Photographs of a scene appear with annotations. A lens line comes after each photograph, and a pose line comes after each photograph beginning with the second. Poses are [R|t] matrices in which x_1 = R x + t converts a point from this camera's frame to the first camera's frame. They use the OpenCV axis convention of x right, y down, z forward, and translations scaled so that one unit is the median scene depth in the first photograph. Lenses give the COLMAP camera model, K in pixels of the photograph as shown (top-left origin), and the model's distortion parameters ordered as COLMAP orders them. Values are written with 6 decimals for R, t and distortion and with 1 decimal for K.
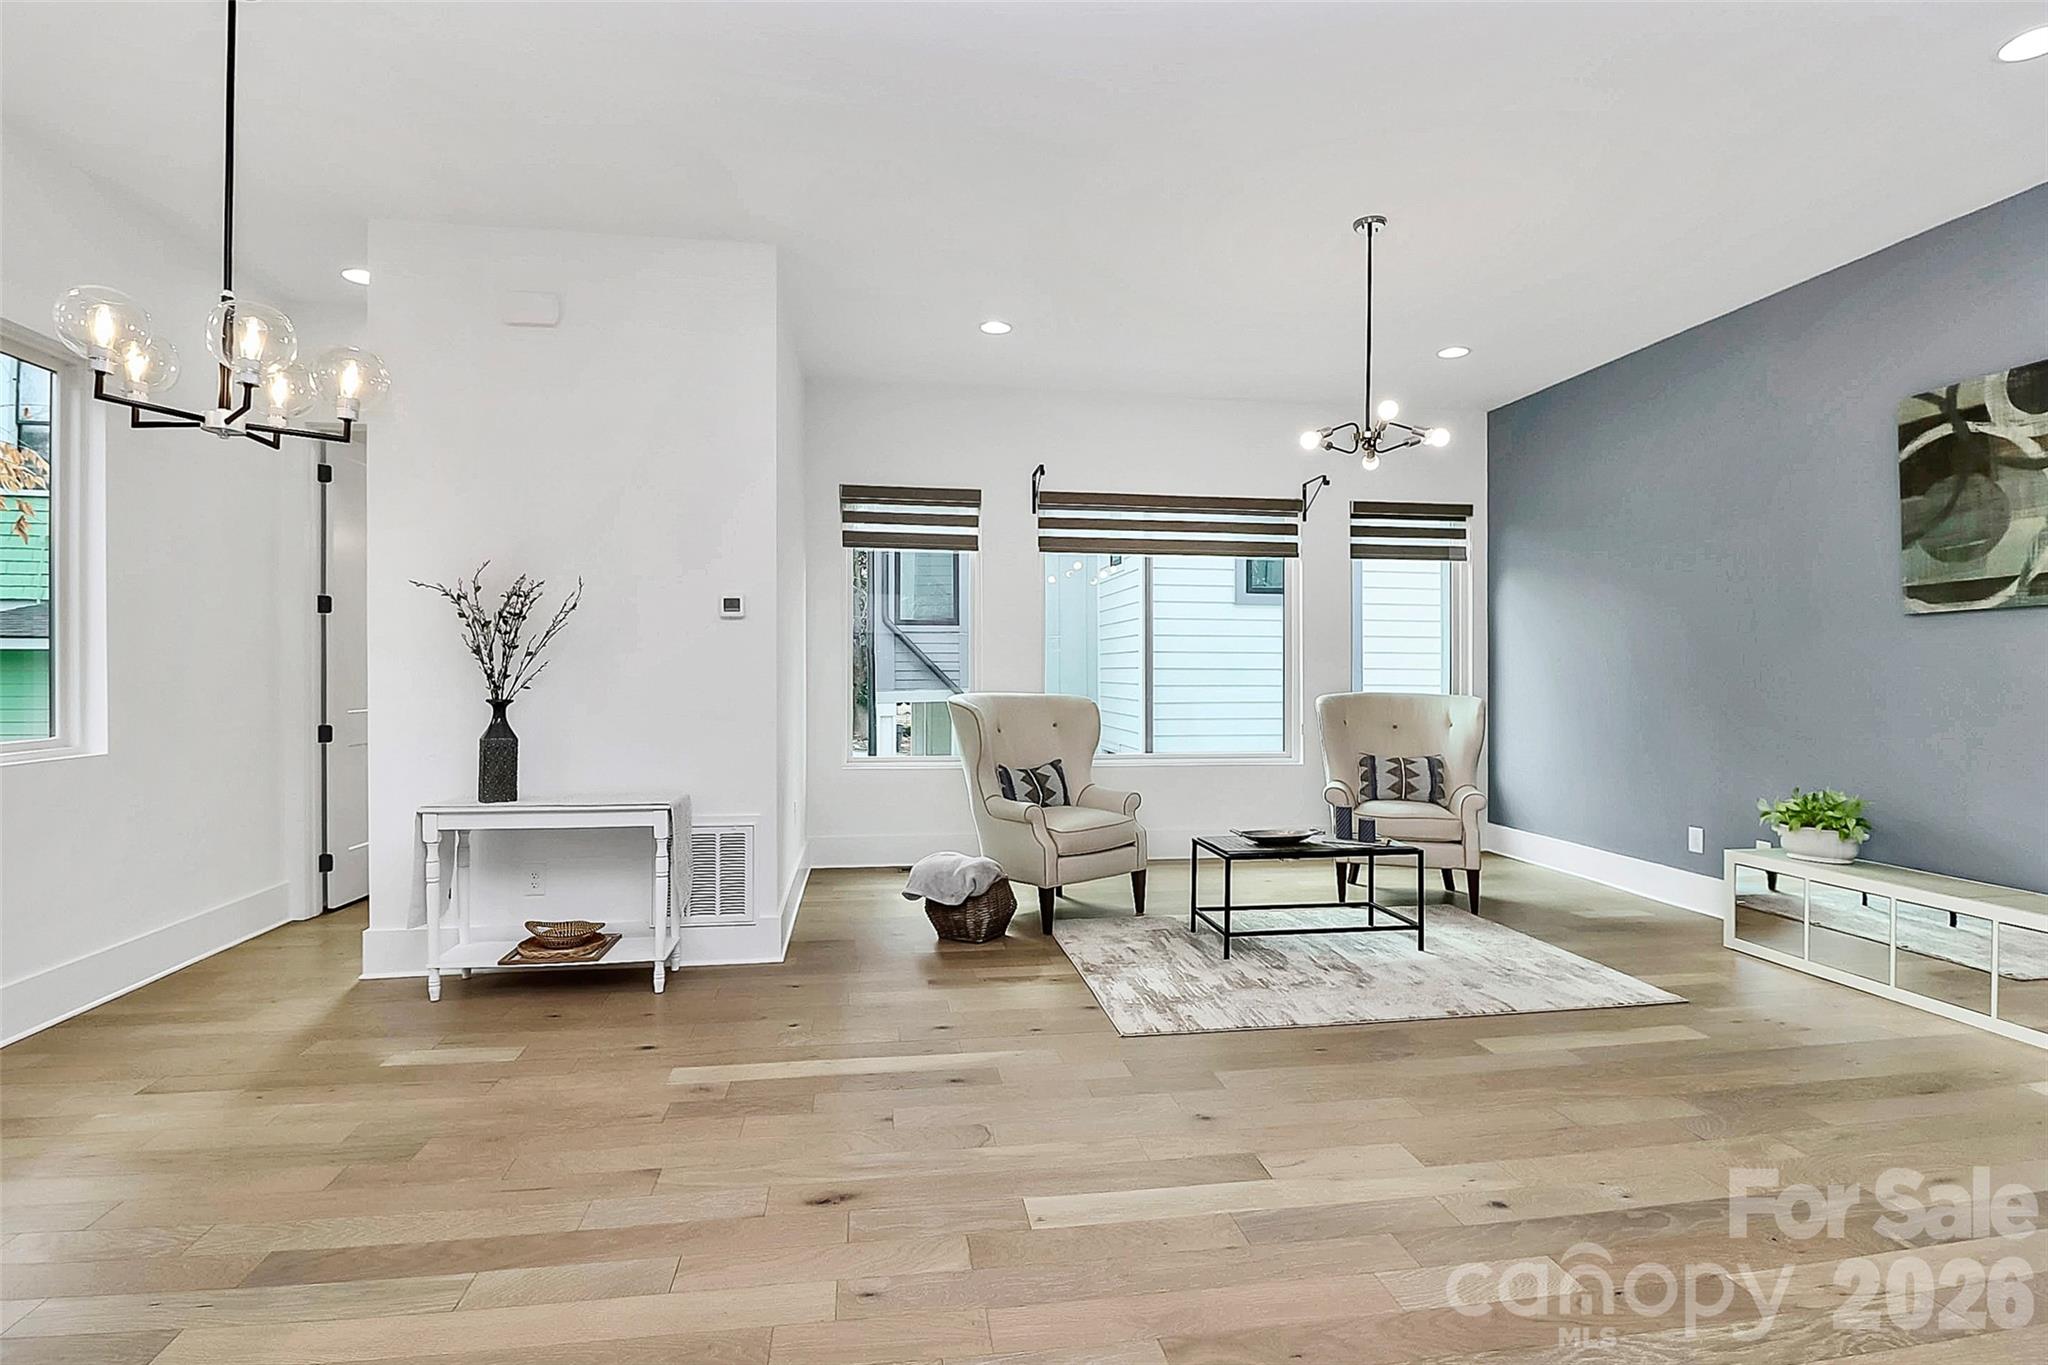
lens RADIAL K [[967.6, 0, 1023.9], [0, 967.6, 676.5], [0, 0, 1]] dist [-0.003455, -0.010680]
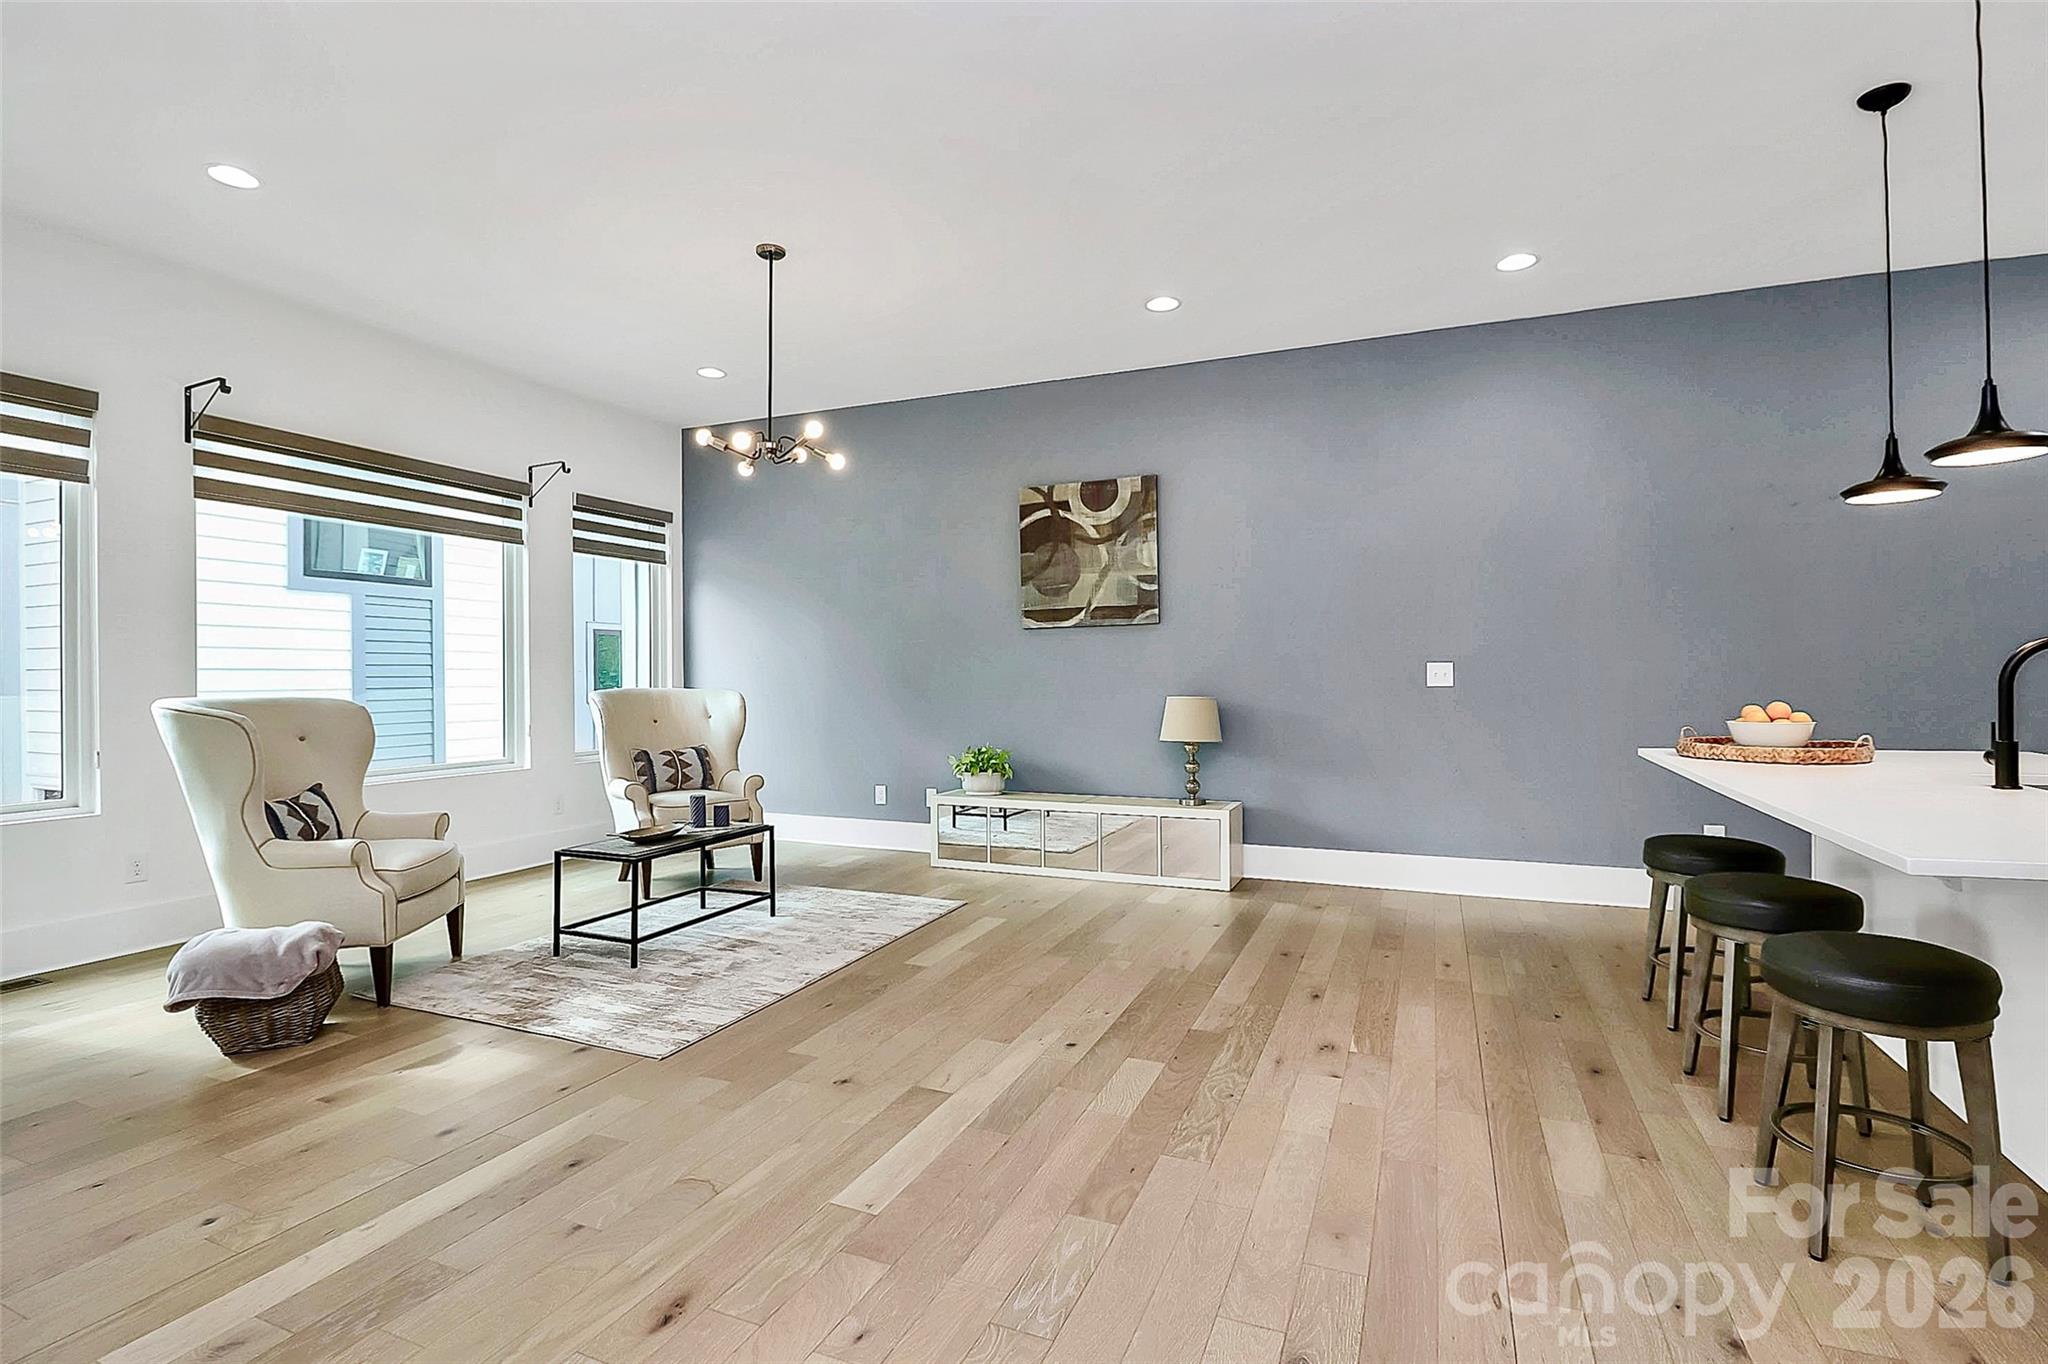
lens RADIAL K [[967.6, 0, 1027.4], [0, 967.6, 664.0], [0, 0, 1]] dist [-0.003455, -0.010680]
pose [[0.527974, 0.002081, 0.849258, -0.379821], [0.014260, 0.999834, -0.011316, 0.012712], [-0.849141, 0.018085, 0.527856, 0.173791]]
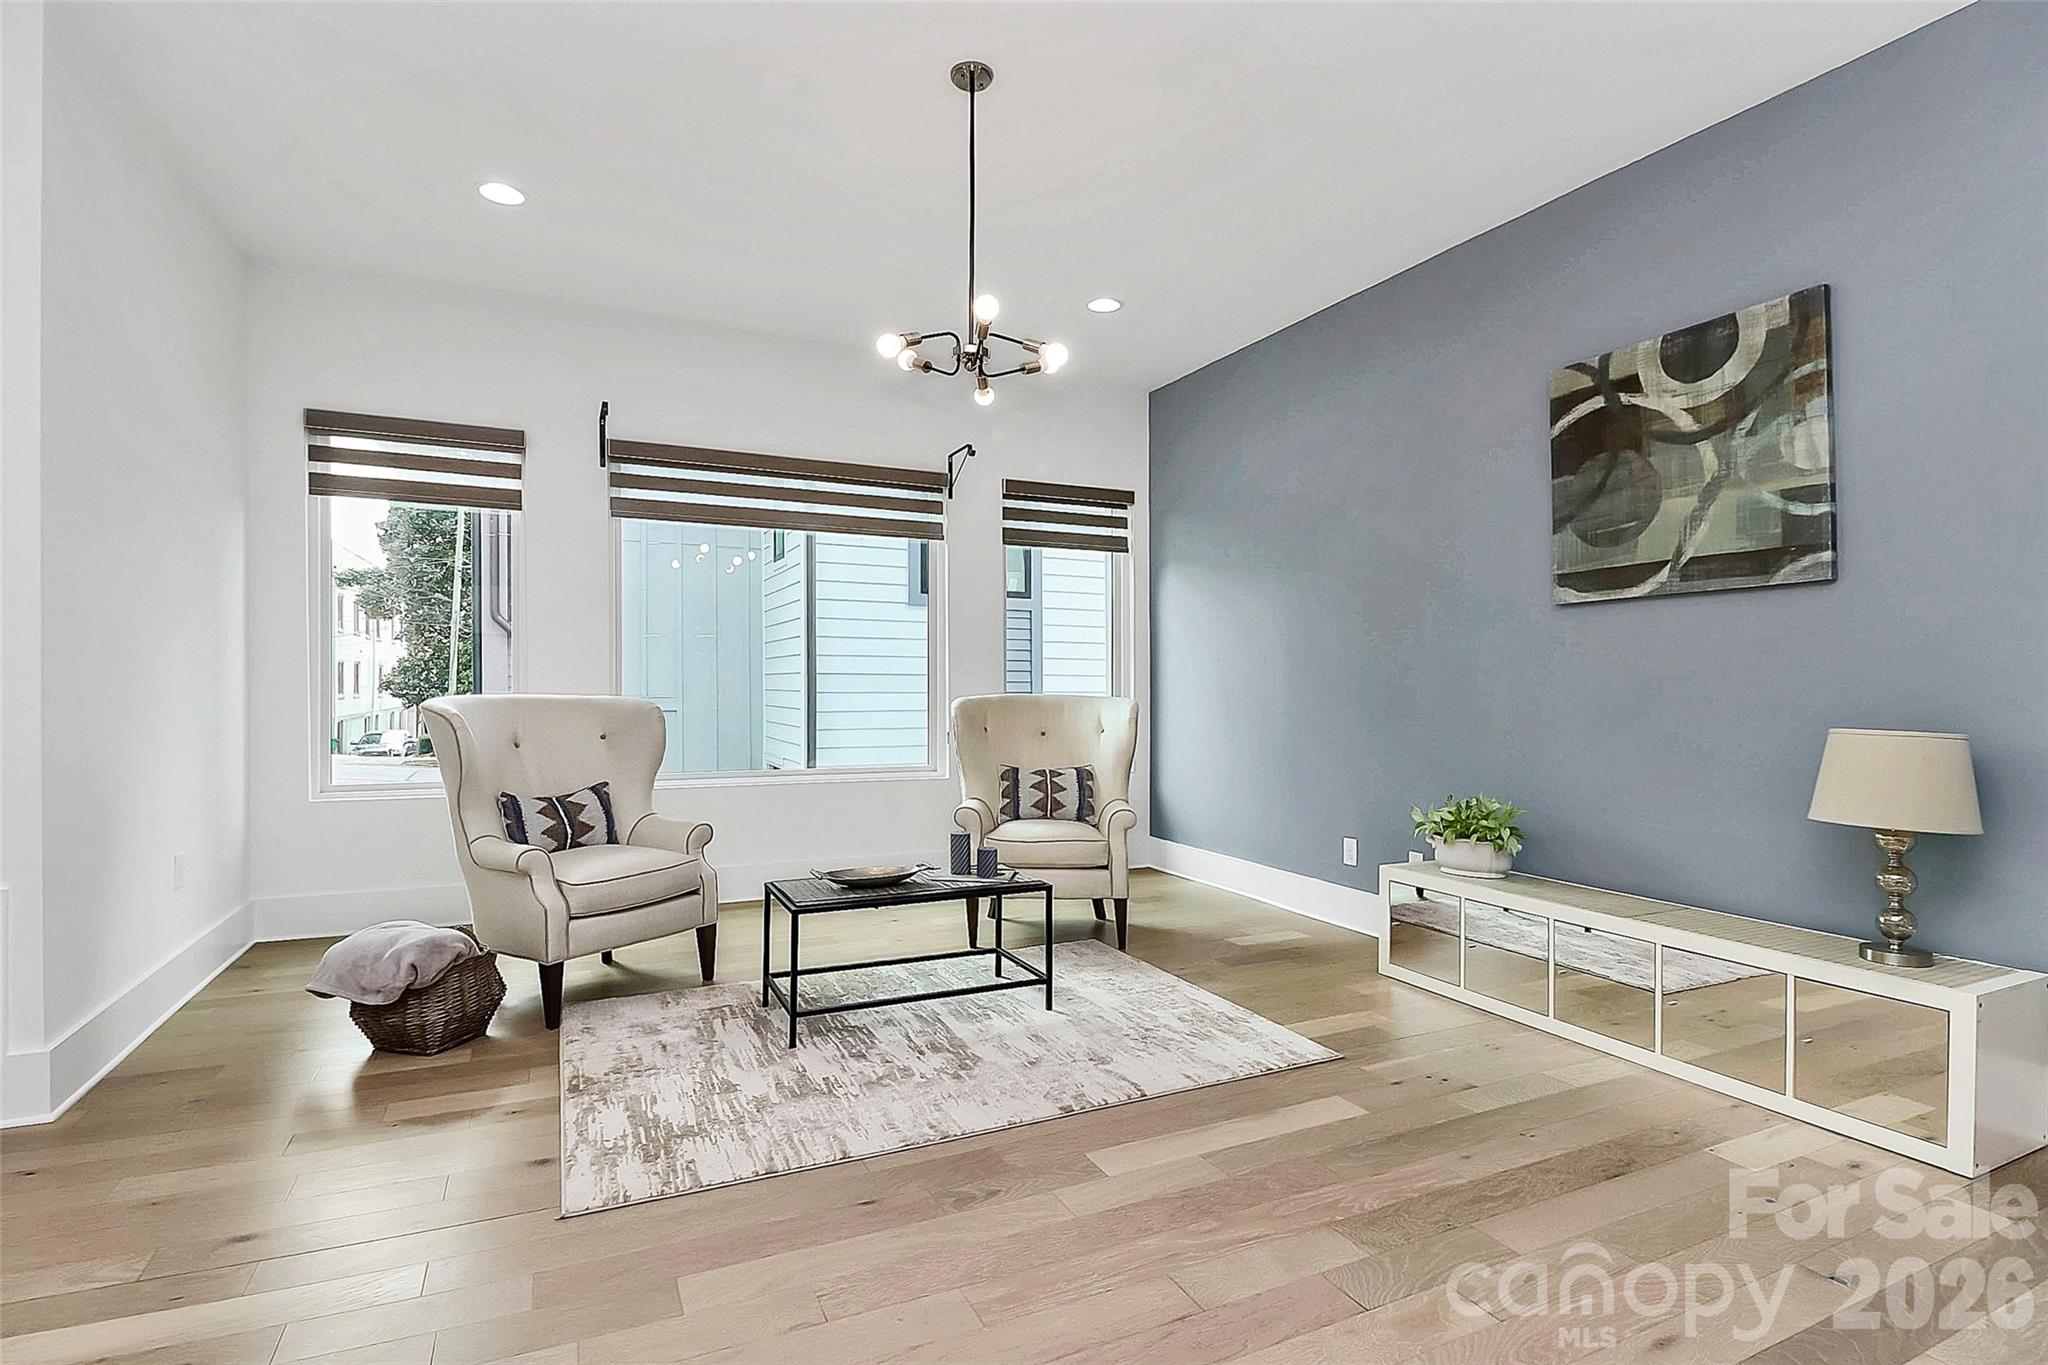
lens RADIAL K [[967.6, 0, 998.5], [0, 967.6, 681.2], [0, 0, 1]] dist [-0.003455, -0.010680]
pose [[0.966047, 0.000916, 0.258363, 0.168210], [0.001813, 0.999945, -0.010327, 0.019809], [-0.258358, 0.010445, 0.965993, 0.240928]]
